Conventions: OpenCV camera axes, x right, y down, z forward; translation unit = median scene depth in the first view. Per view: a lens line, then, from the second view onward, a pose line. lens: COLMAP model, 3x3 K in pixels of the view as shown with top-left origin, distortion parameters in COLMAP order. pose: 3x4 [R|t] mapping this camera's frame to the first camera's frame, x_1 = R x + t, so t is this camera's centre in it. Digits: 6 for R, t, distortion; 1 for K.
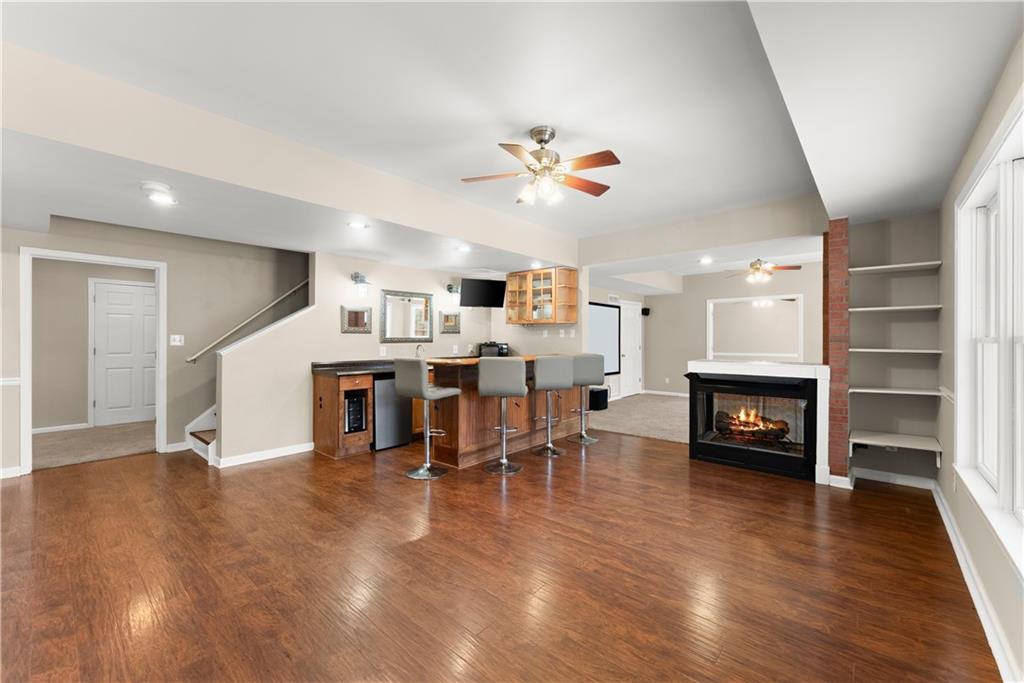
lens RADIAL K [[415.8, 0, 512.0], [0, 415.8, 341.5], [0, 0, 1]] dist [0.003645, 0.000088]
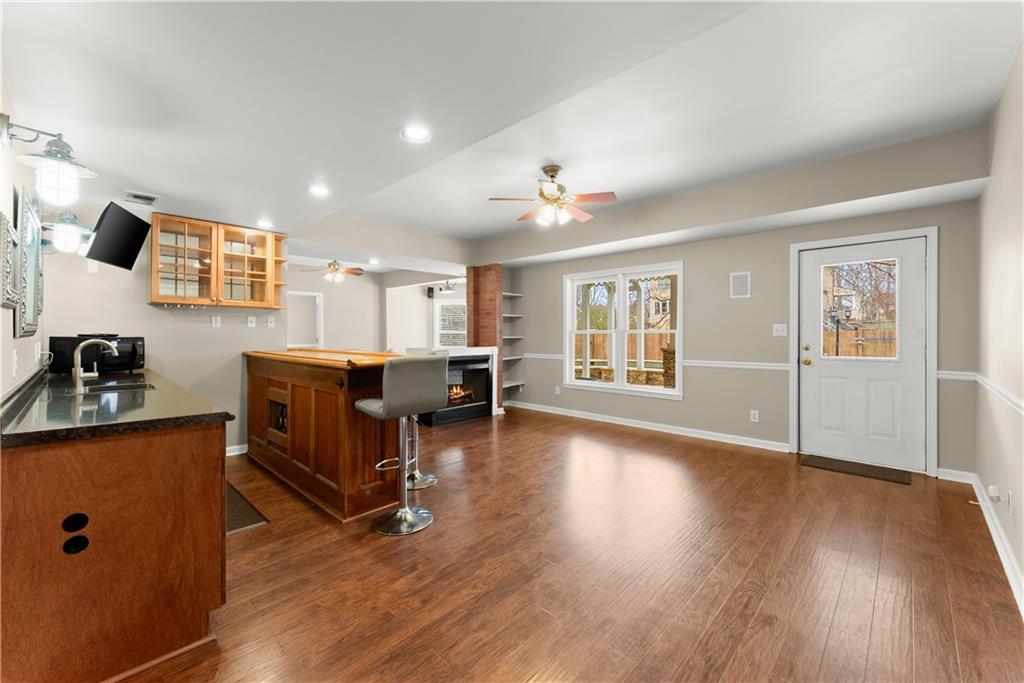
lens RADIAL K [[415.8, 0, 512.0], [0, 415.8, 341.5], [0, 0, 1]] dist [0.003645, 0.000088]
pose [[0.037684, -0.020966, 0.999070, -0.609701], [0.002571, 0.999779, 0.020884, -0.000156], [-0.999286, 0.001781, 0.037730, 0.540754]]
